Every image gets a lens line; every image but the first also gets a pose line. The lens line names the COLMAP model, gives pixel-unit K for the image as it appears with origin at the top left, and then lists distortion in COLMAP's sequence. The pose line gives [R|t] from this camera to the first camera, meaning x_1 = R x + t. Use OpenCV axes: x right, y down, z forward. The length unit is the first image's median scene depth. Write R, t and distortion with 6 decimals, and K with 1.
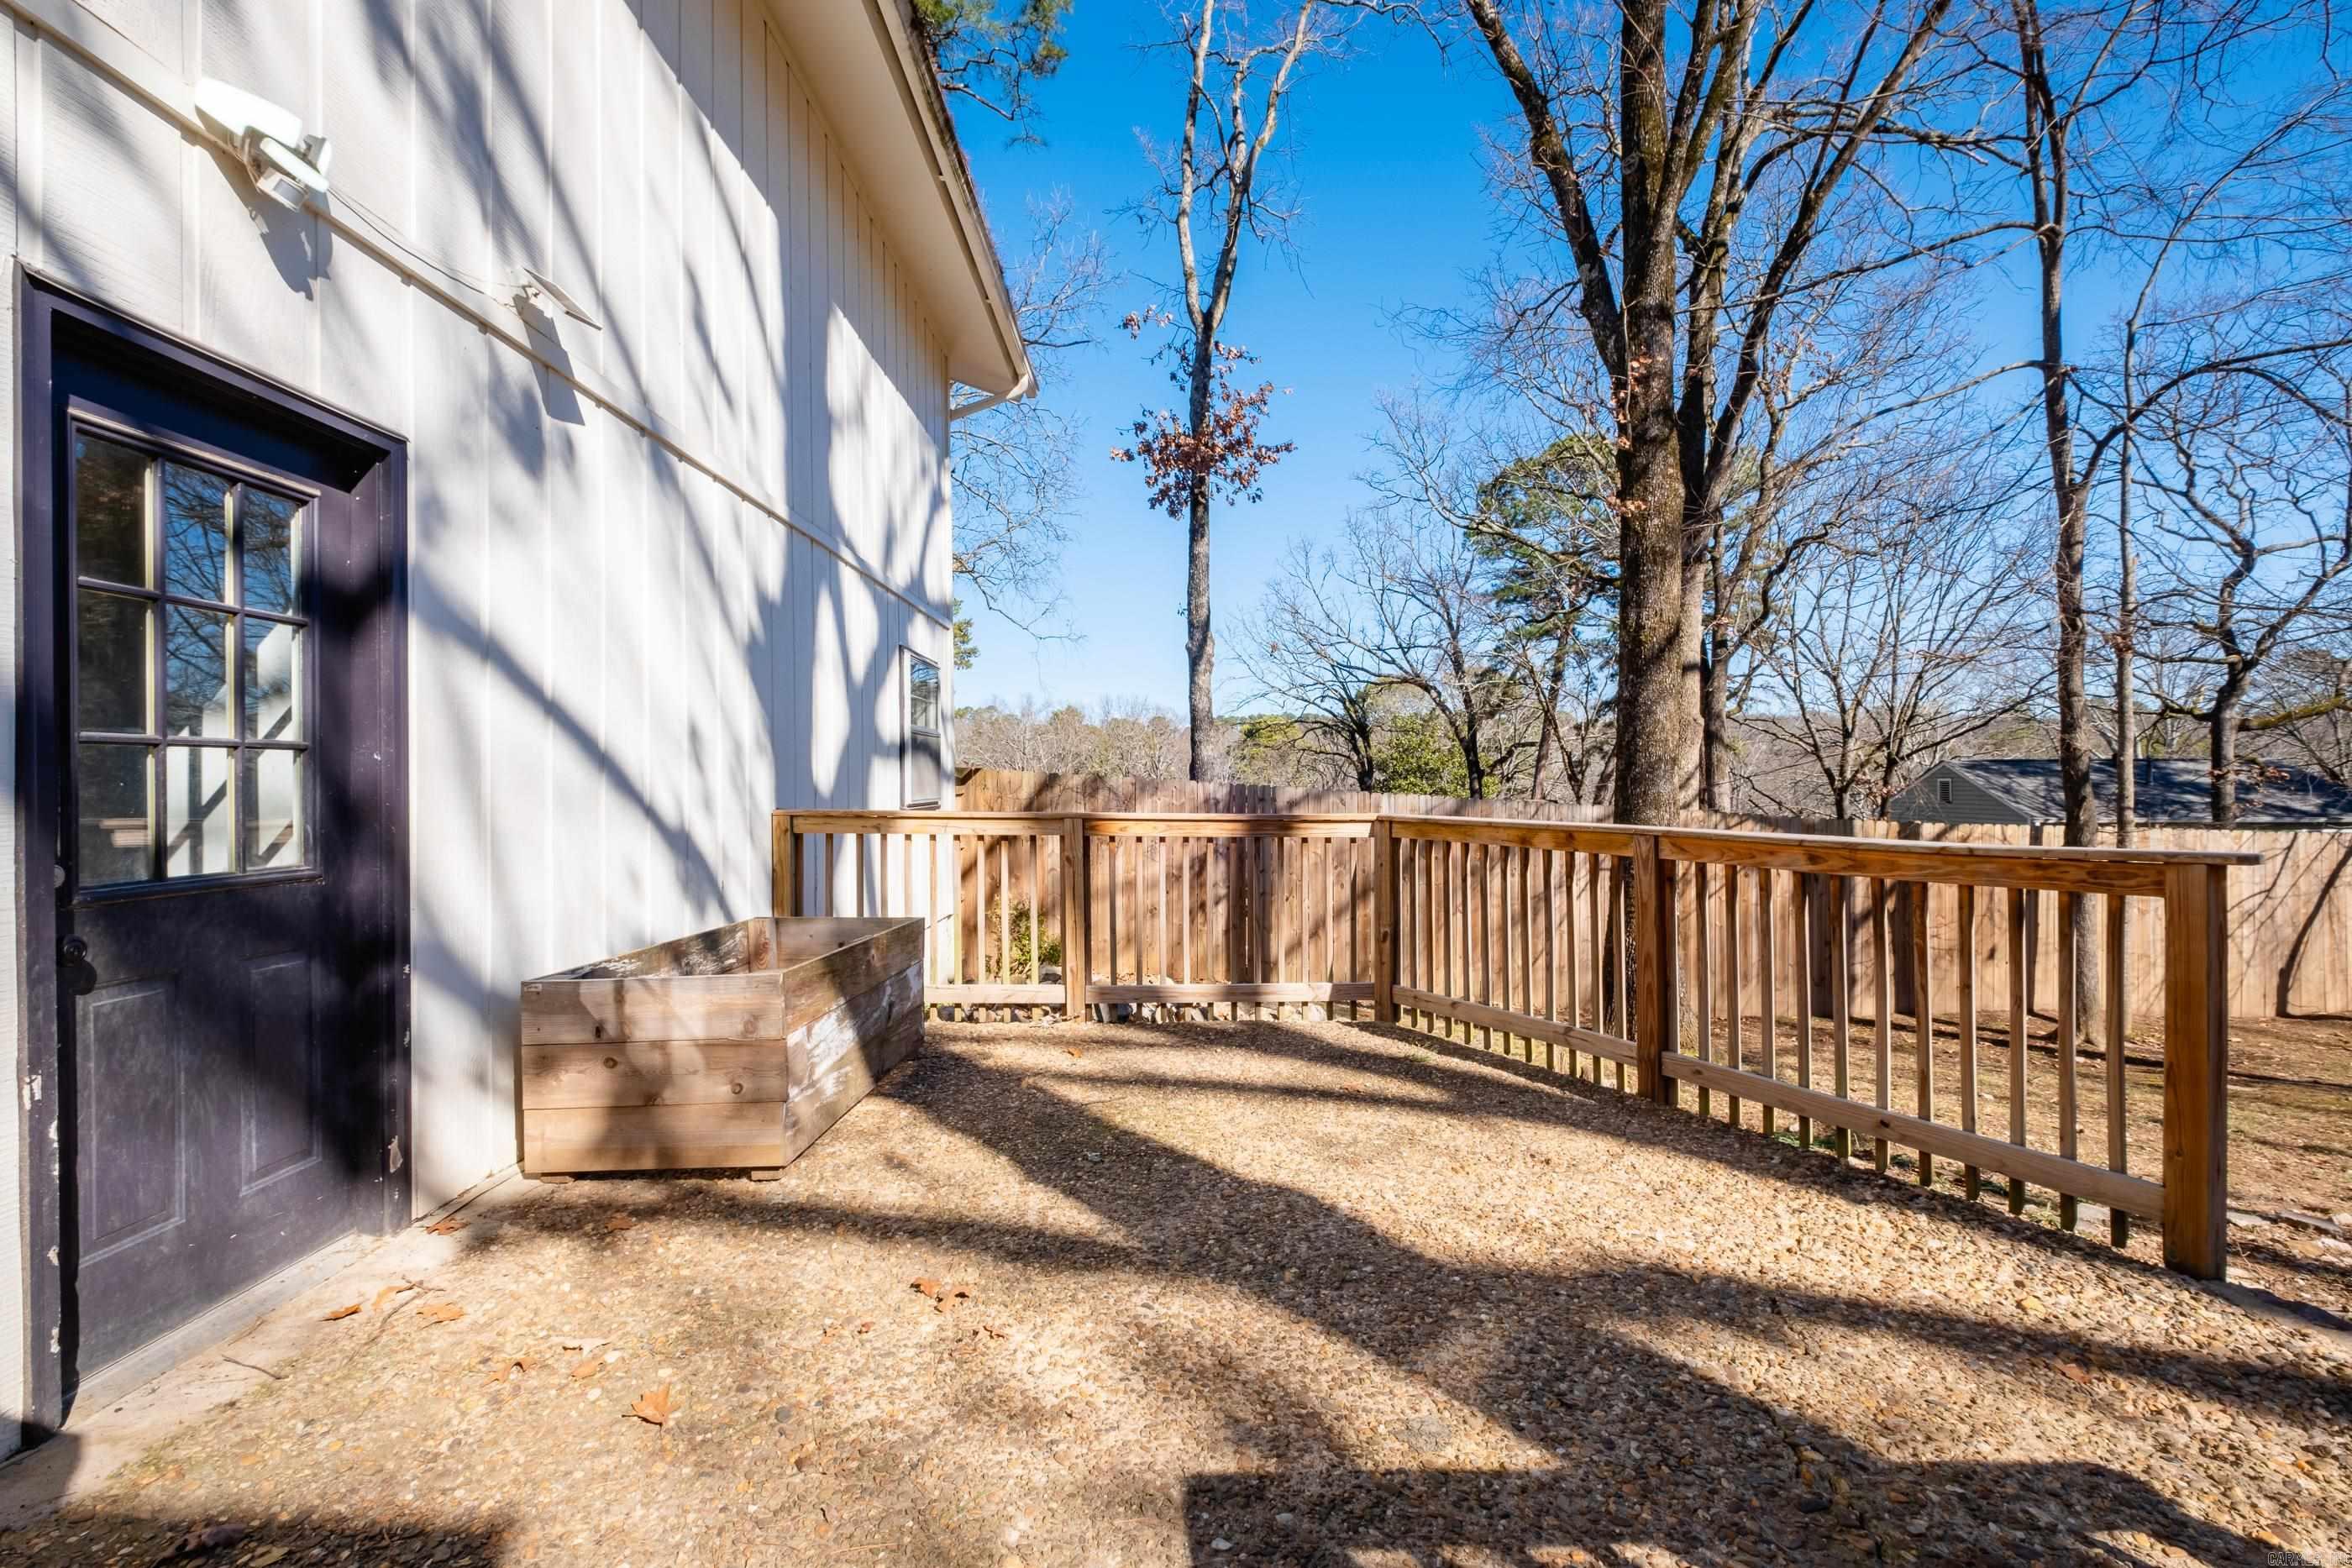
lens RADIAL K [[1009.3, 0, 1173.6], [0, 1009.3, 780.6], [0, 0, 1]] dist [0.000278, -0.001842]
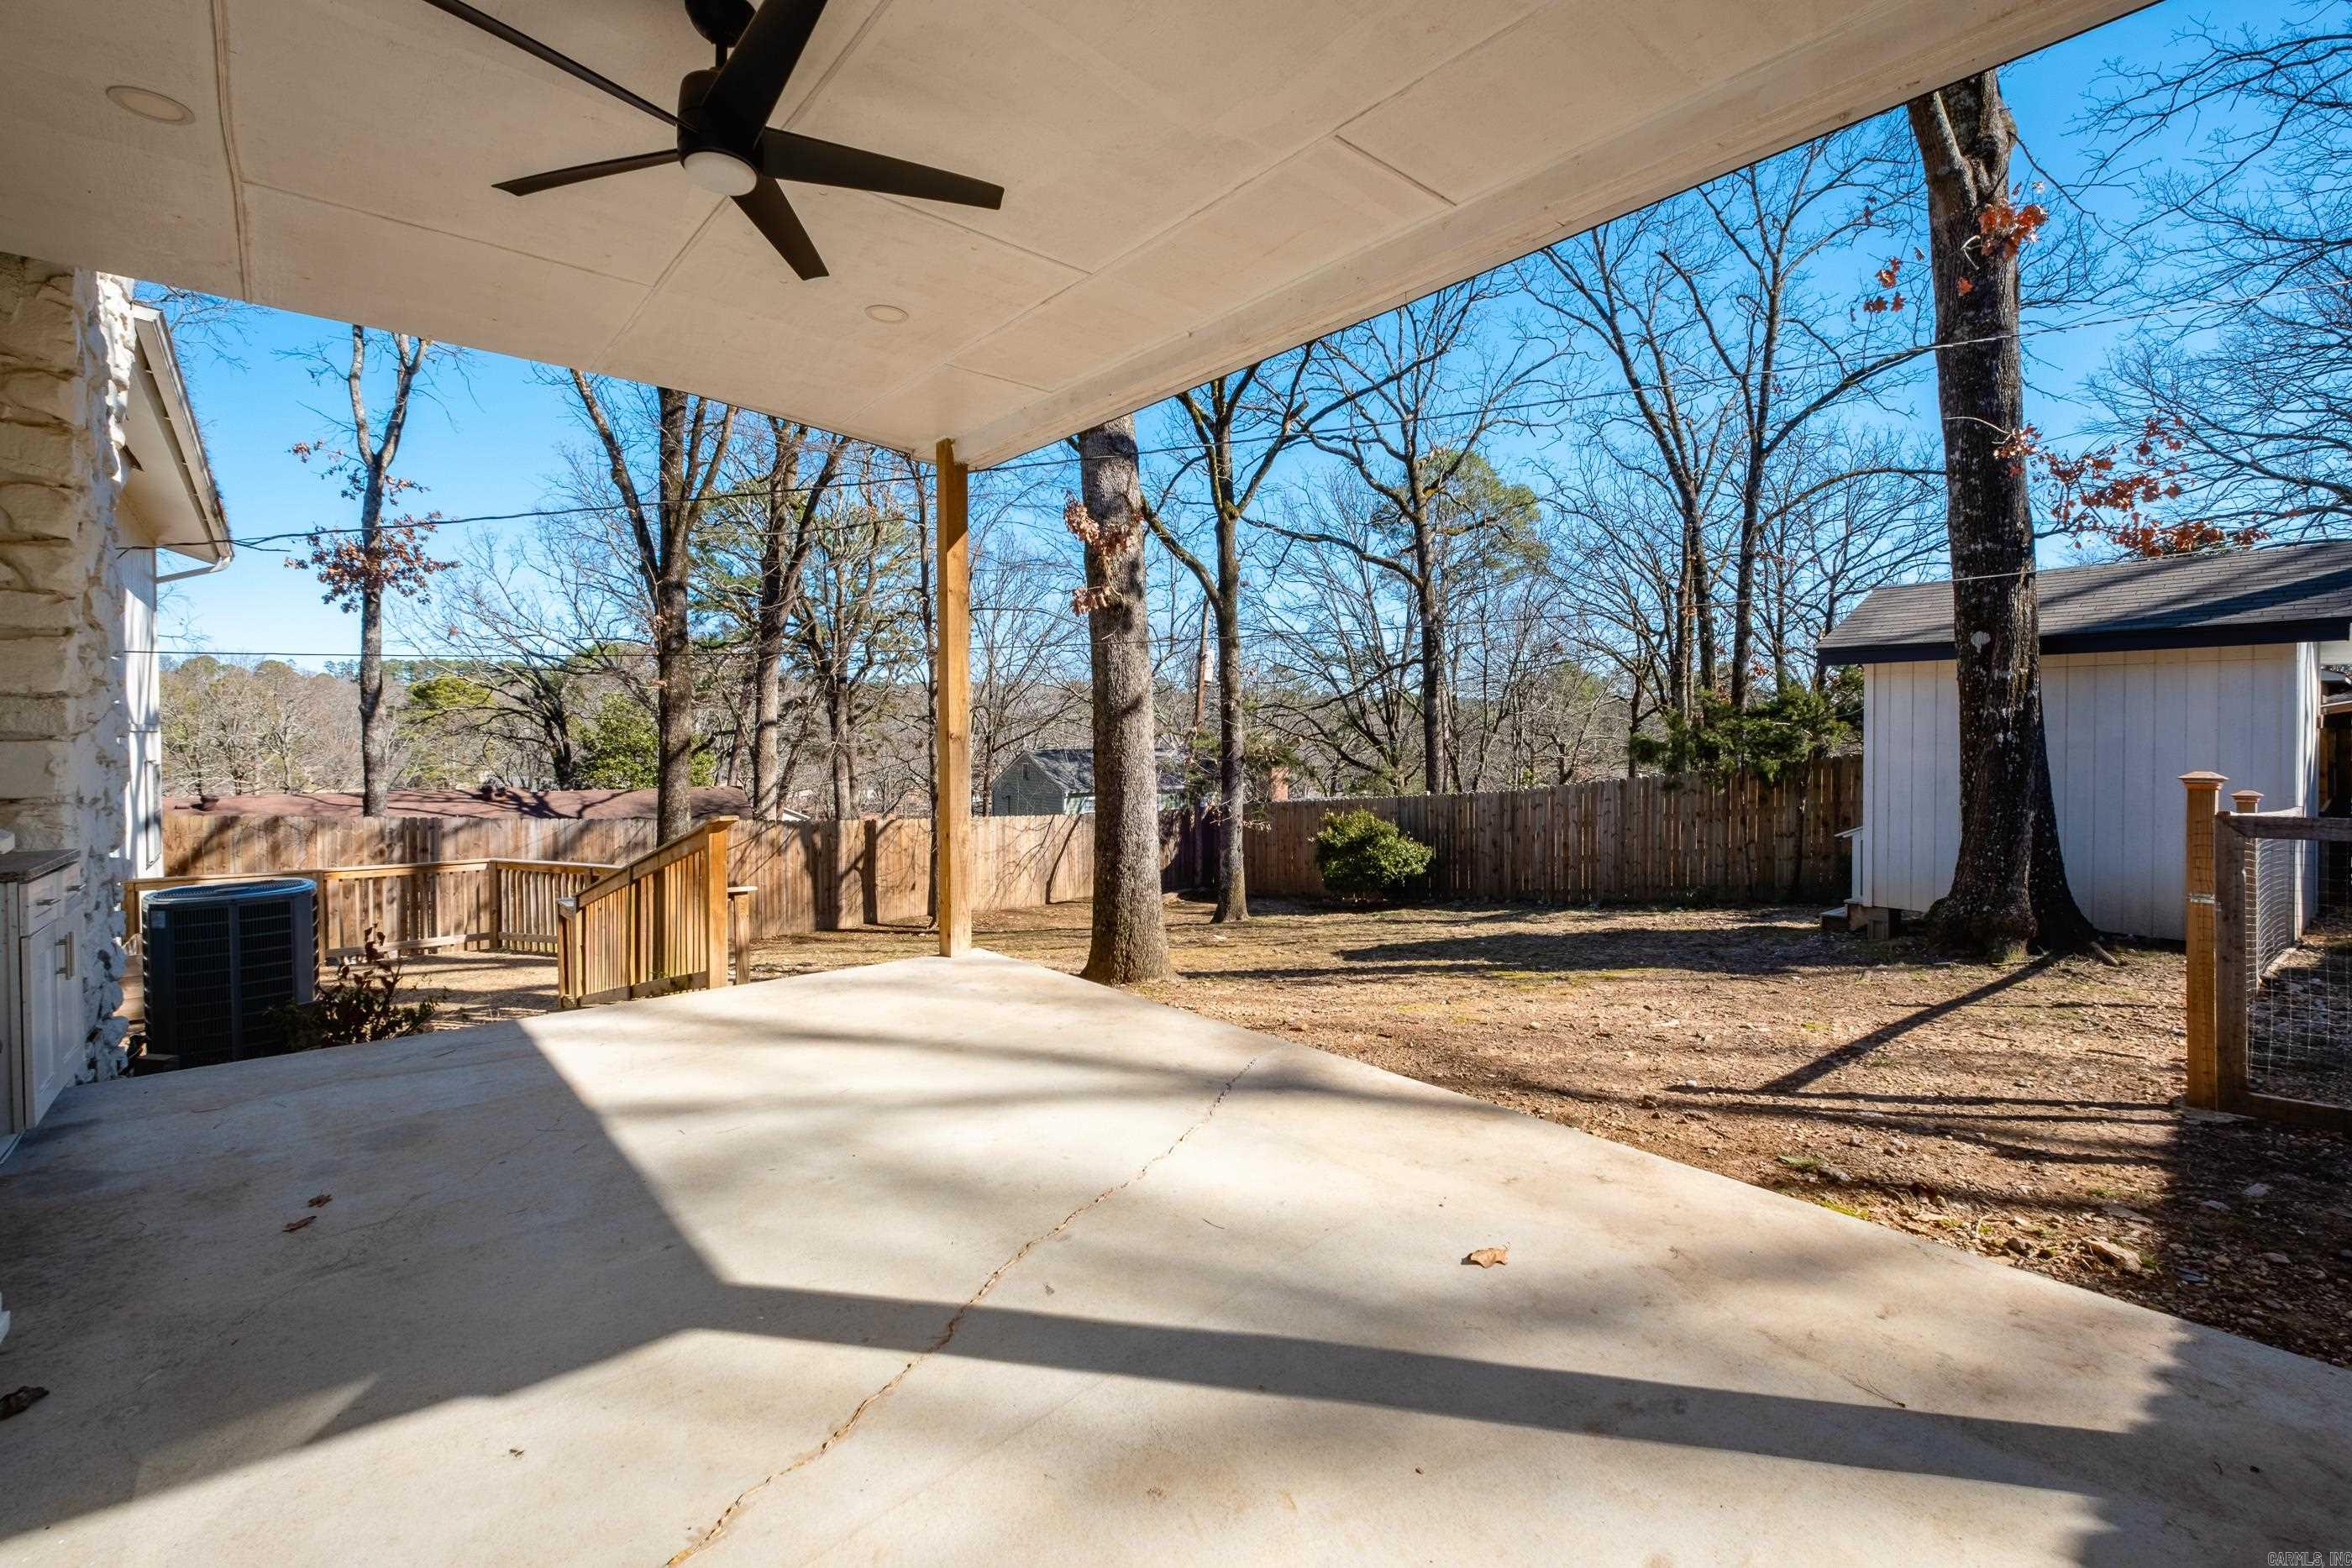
lens RADIAL K [[1009.3, 0, 1190.9], [0, 1009.3, 746.1], [0, 0, 1]] dist [0.000278, -0.001842]
pose [[0.746151, -0.002771, 0.665771, -0.052977], [0.002175, 0.999996, 0.001724, -0.085812], [-0.665773, 0.000161, 0.746154, -0.680600]]
